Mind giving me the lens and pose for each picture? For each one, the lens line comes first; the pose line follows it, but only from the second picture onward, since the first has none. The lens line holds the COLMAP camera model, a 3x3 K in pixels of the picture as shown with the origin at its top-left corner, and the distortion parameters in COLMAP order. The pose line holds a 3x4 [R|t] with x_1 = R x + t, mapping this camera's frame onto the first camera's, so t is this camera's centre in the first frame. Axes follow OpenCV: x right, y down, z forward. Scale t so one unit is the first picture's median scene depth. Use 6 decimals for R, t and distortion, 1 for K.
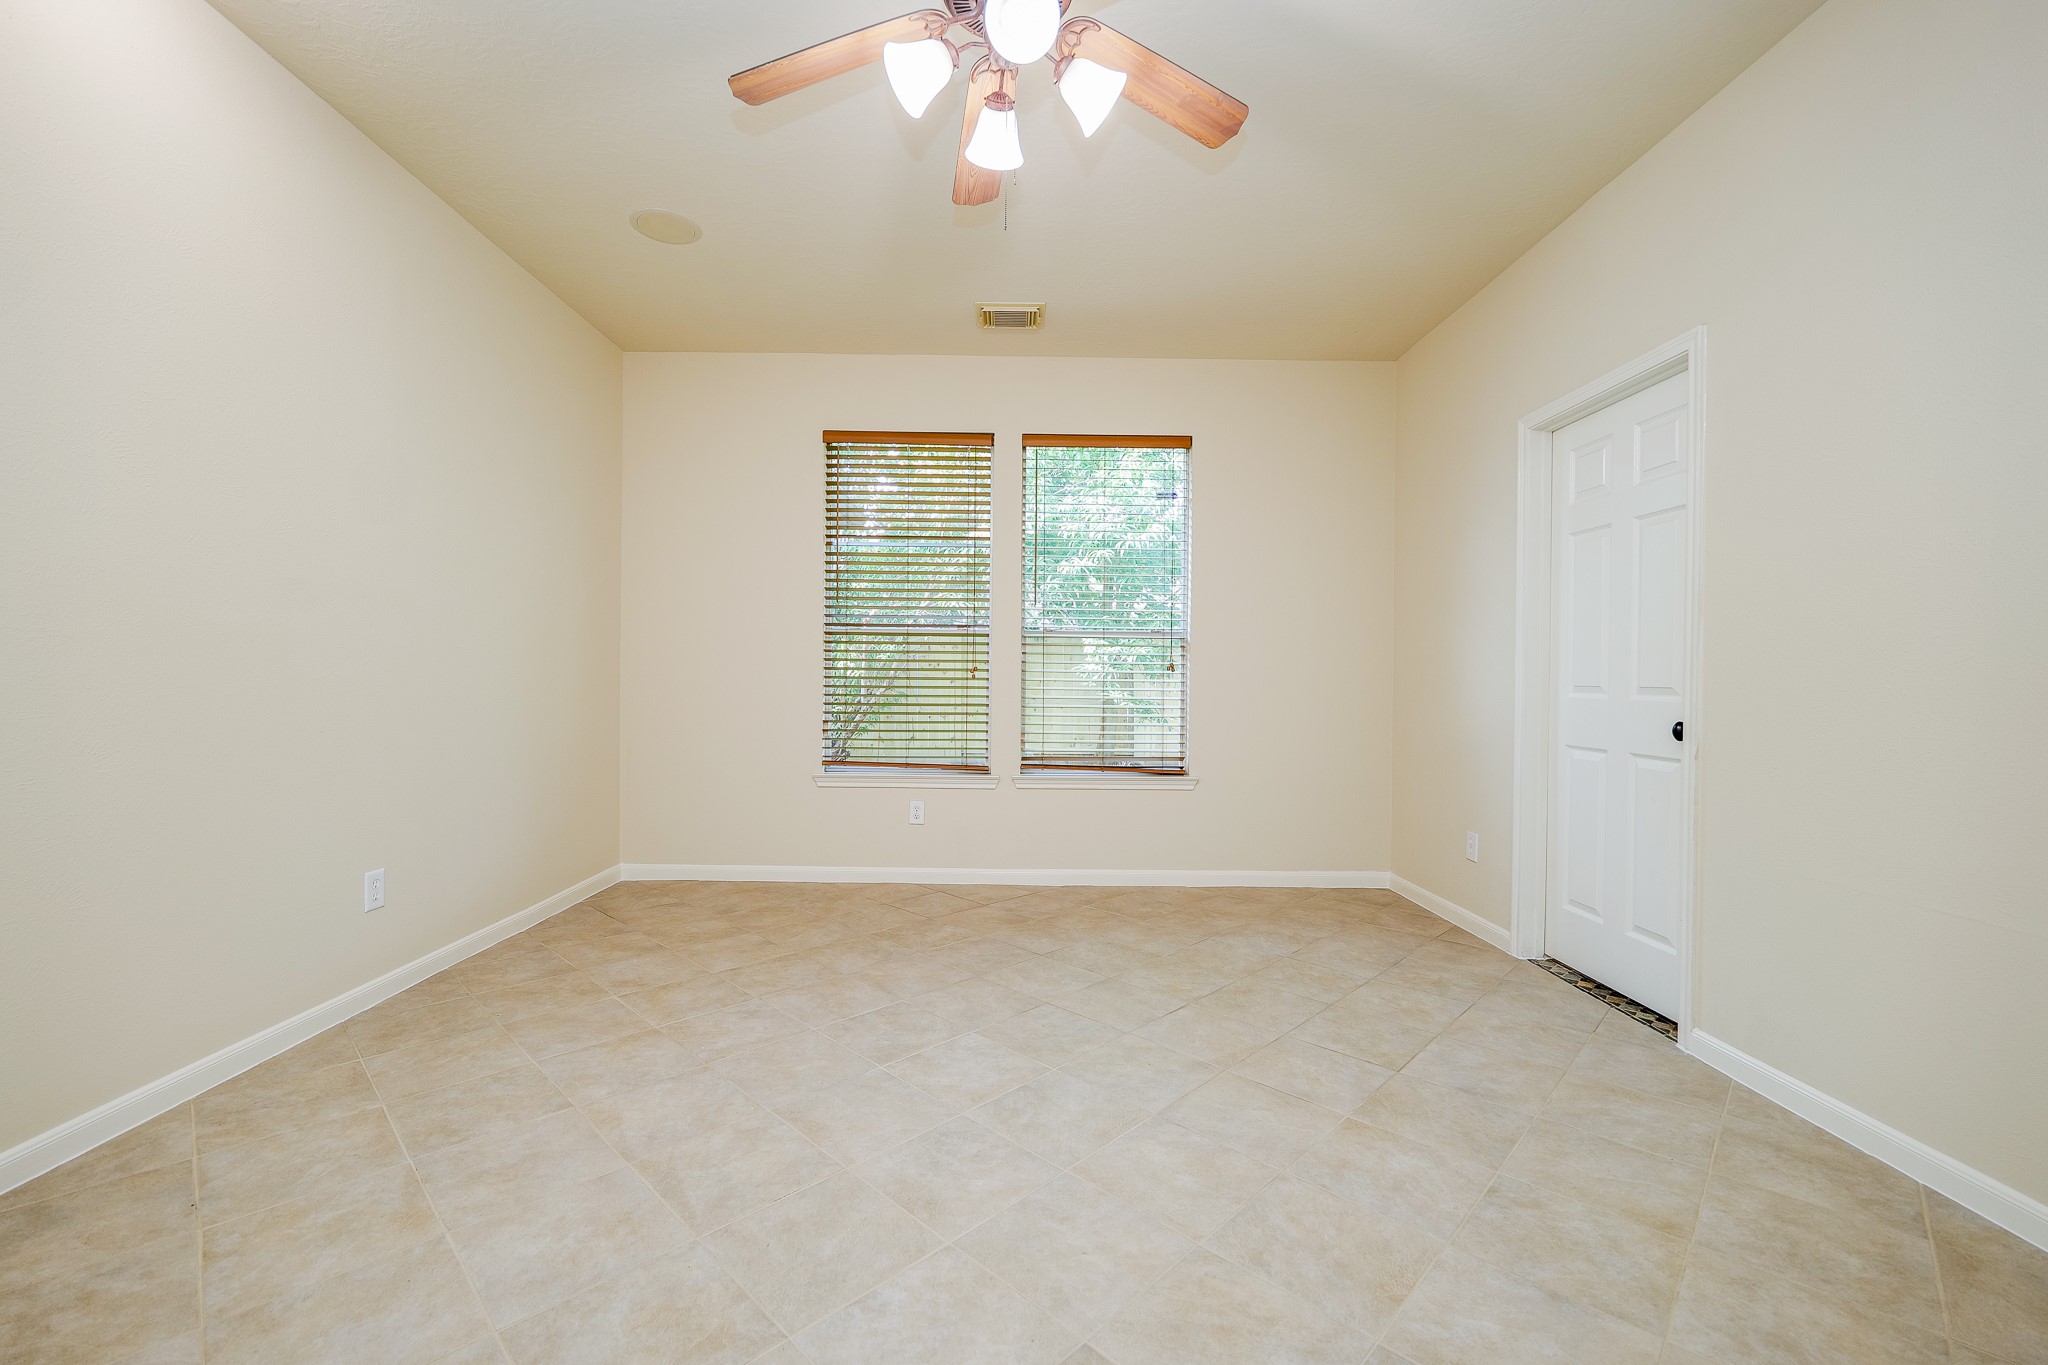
lens RADIAL K [[837.3, 0, 1015.7], [0, 837.3, 685.9], [0, 0, 1]] dist [-0.012173, 0.000488]
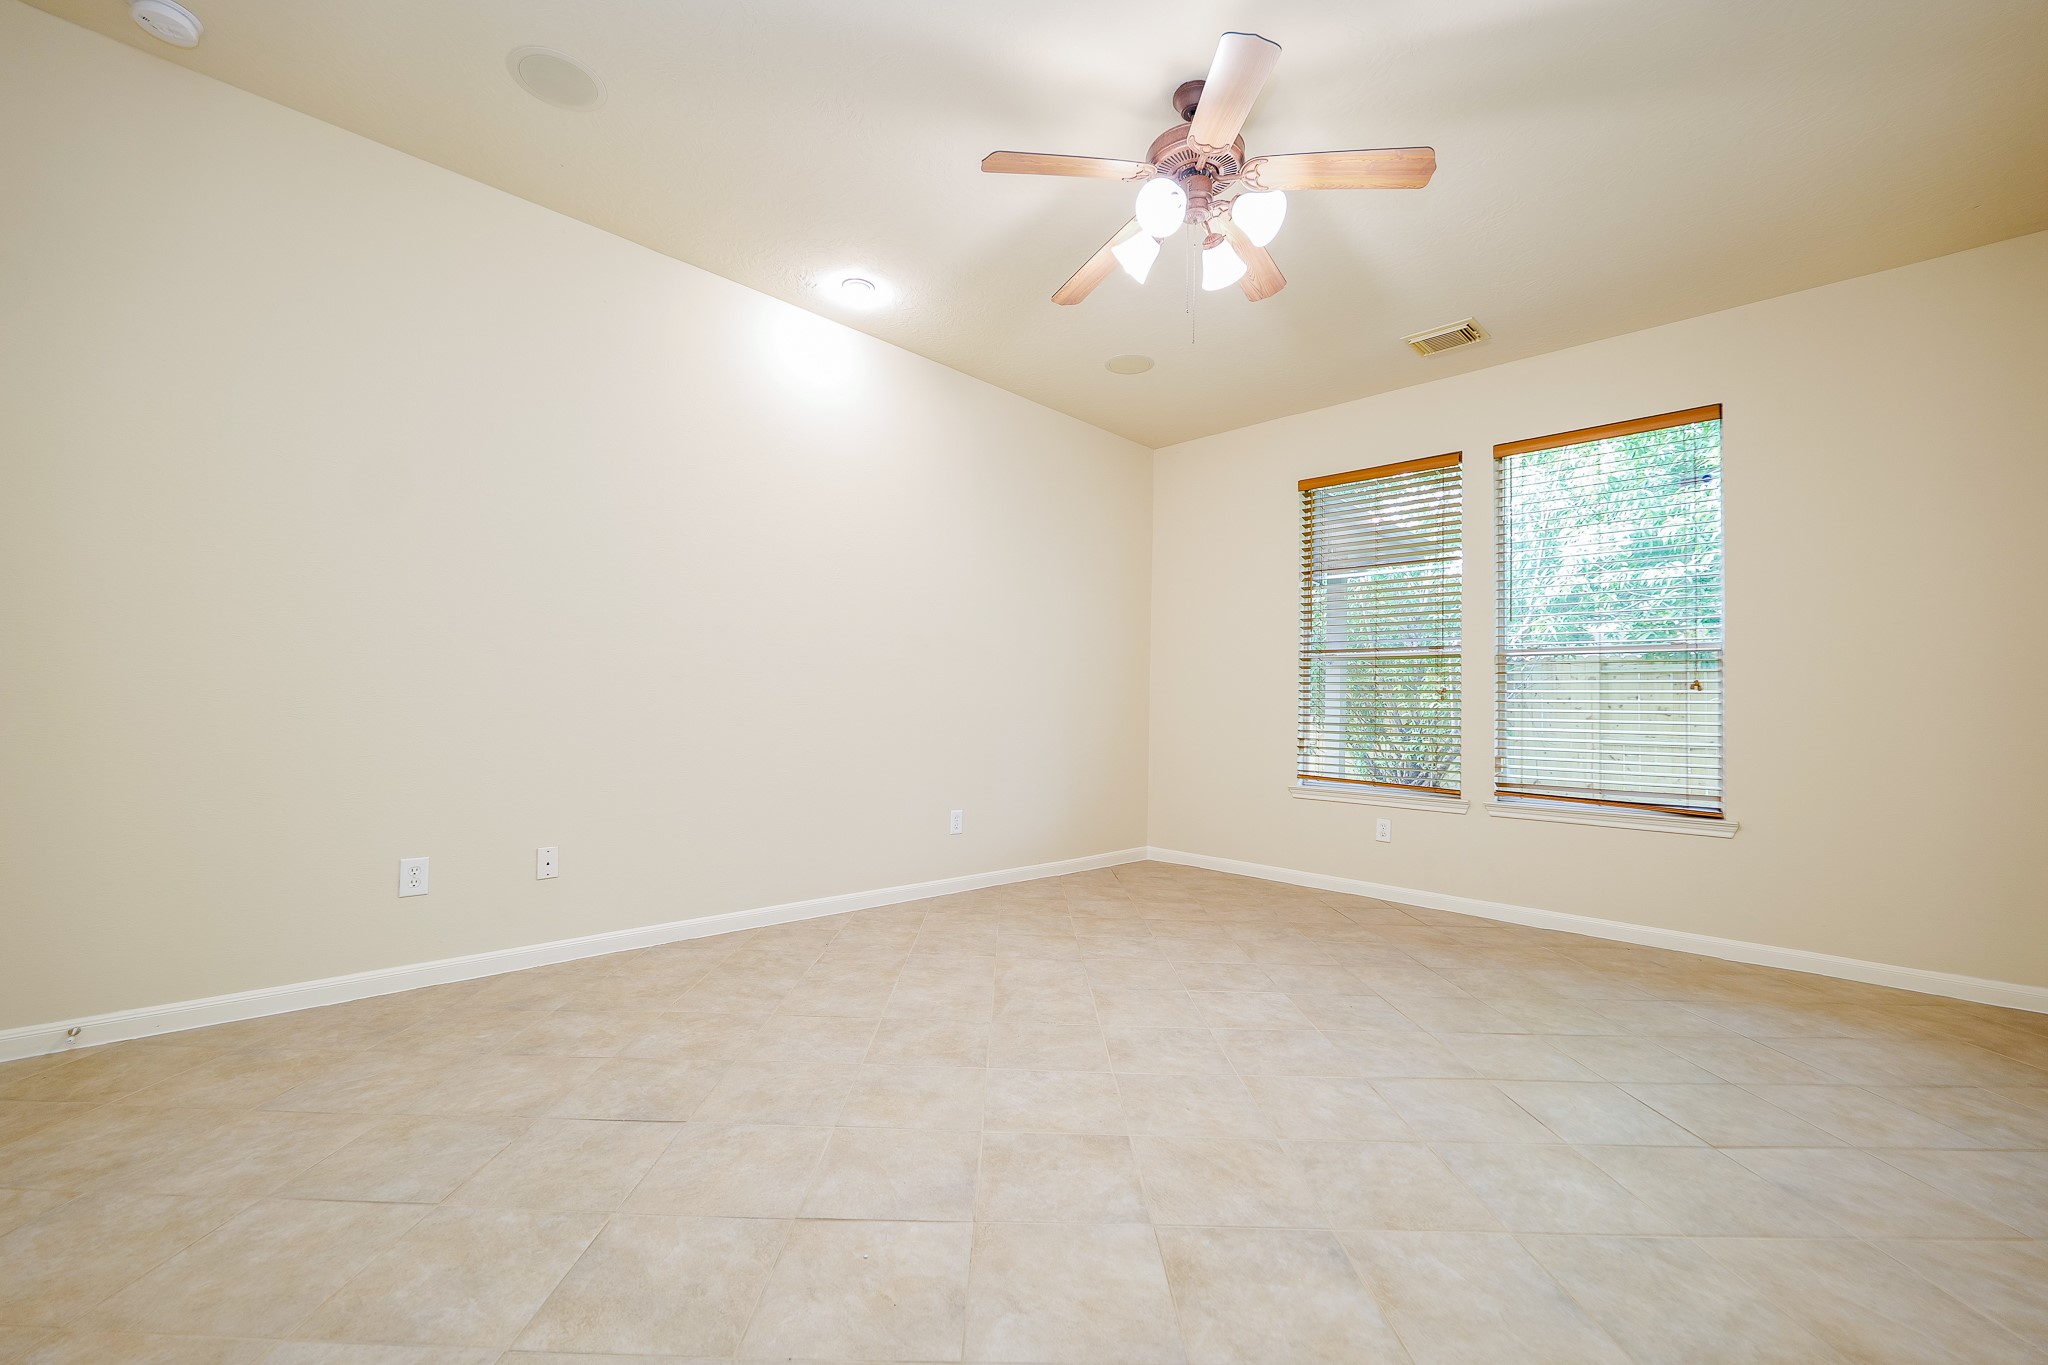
lens RADIAL K [[837.3, 0, 1015.7], [0, 837.3, 685.9], [0, 0, 1]] dist [-0.012173, 0.000488]
pose [[0.700190, -0.016348, -0.713769, 0.433713], [-0.022490, 0.998737, -0.044937, 0.043443], [0.713602, 0.047517, 0.698938, -0.071608]]
